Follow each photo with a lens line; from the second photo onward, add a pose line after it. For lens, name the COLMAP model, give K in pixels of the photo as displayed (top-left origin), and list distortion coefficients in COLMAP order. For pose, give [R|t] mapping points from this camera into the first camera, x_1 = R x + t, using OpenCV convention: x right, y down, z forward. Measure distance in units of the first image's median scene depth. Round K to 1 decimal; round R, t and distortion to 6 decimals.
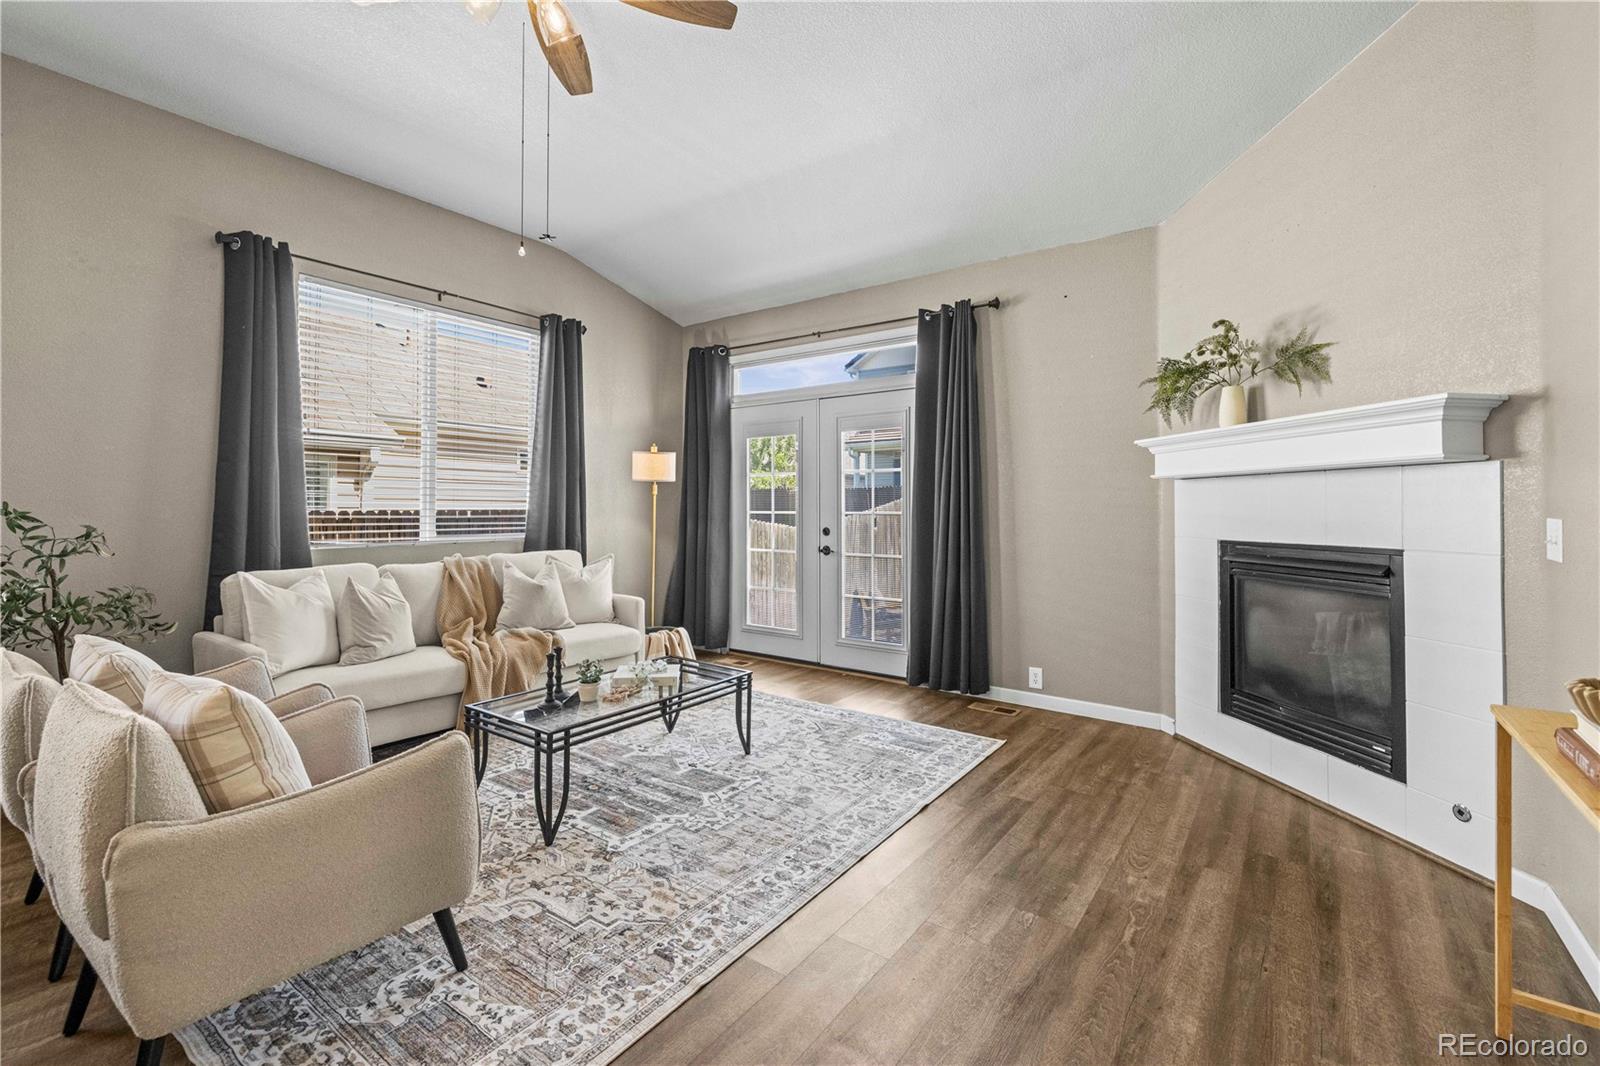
lens RADIAL K [[679.4, 0, 801.7], [0, 679.4, 504.0], [0, 0, 1]] dist [-0.000901, 0.000148]
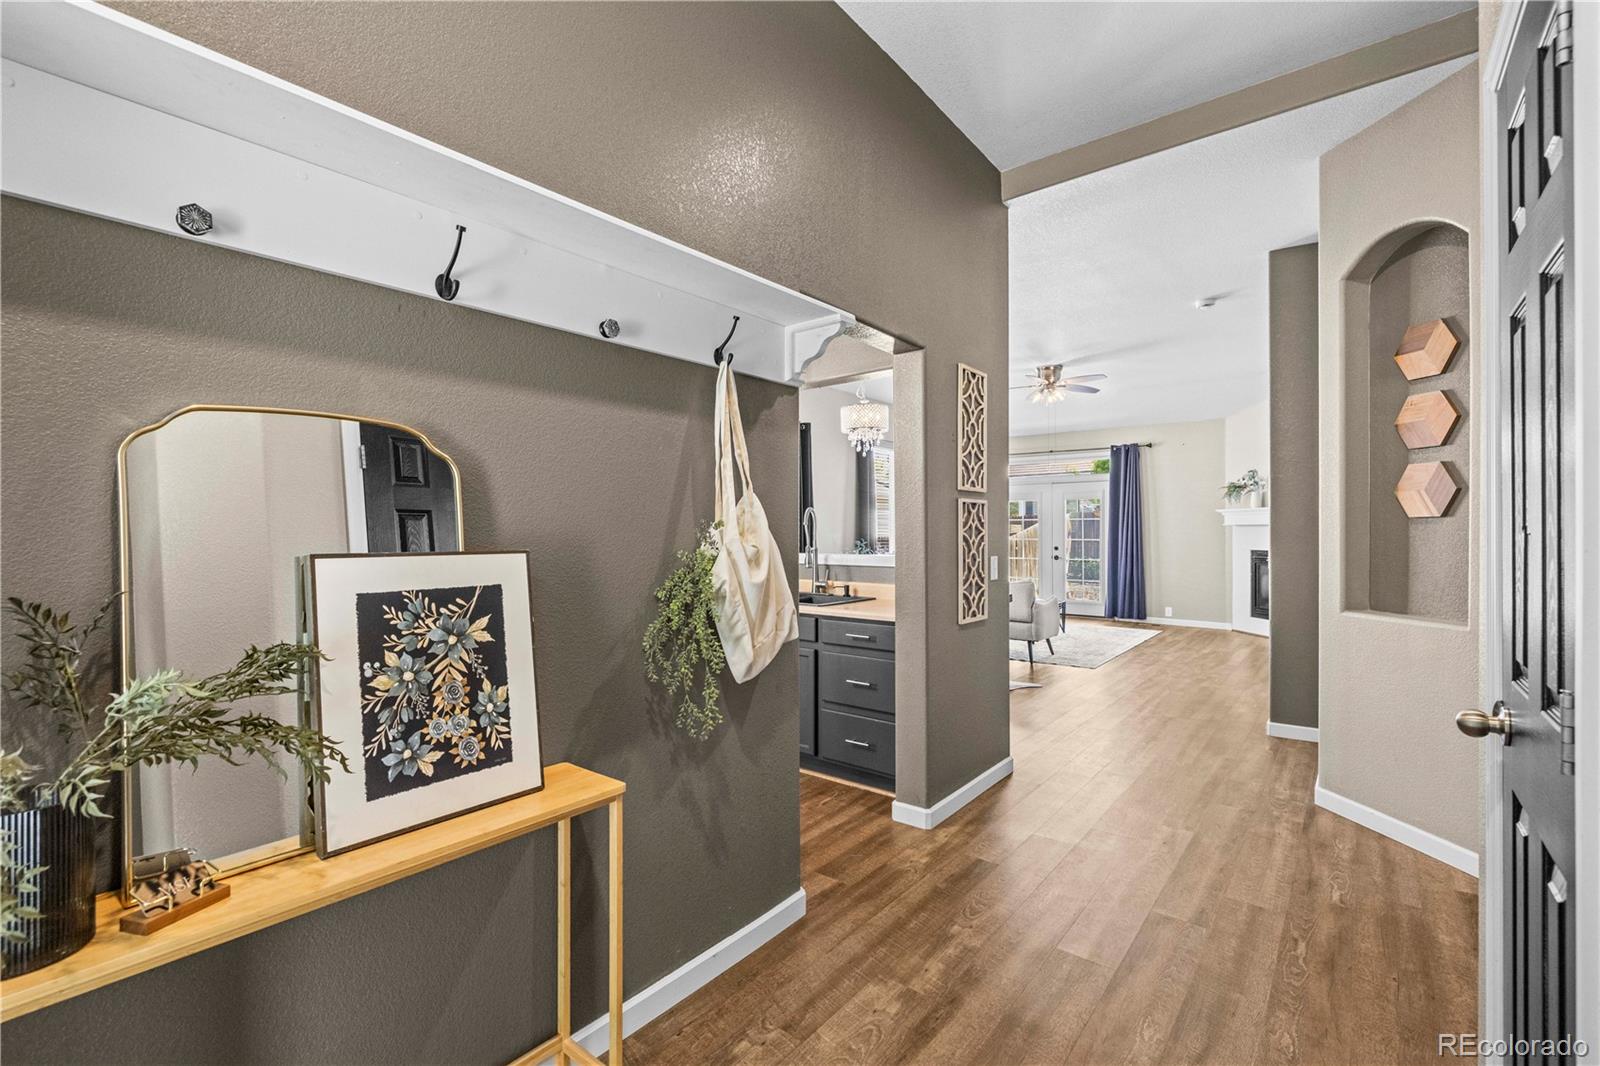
lens RADIAL K [[679.4, 0, 801.0], [0, 679.4, 538.8], [0, 0, 1]] dist [-0.000901, 0.000148]
pose [[0.998438, -0.005858, -0.055559, -0.866981], [0.006981, 0.999775, 0.020034, -0.048145], [0.055429, -0.020390, 0.998254, -1.526914]]
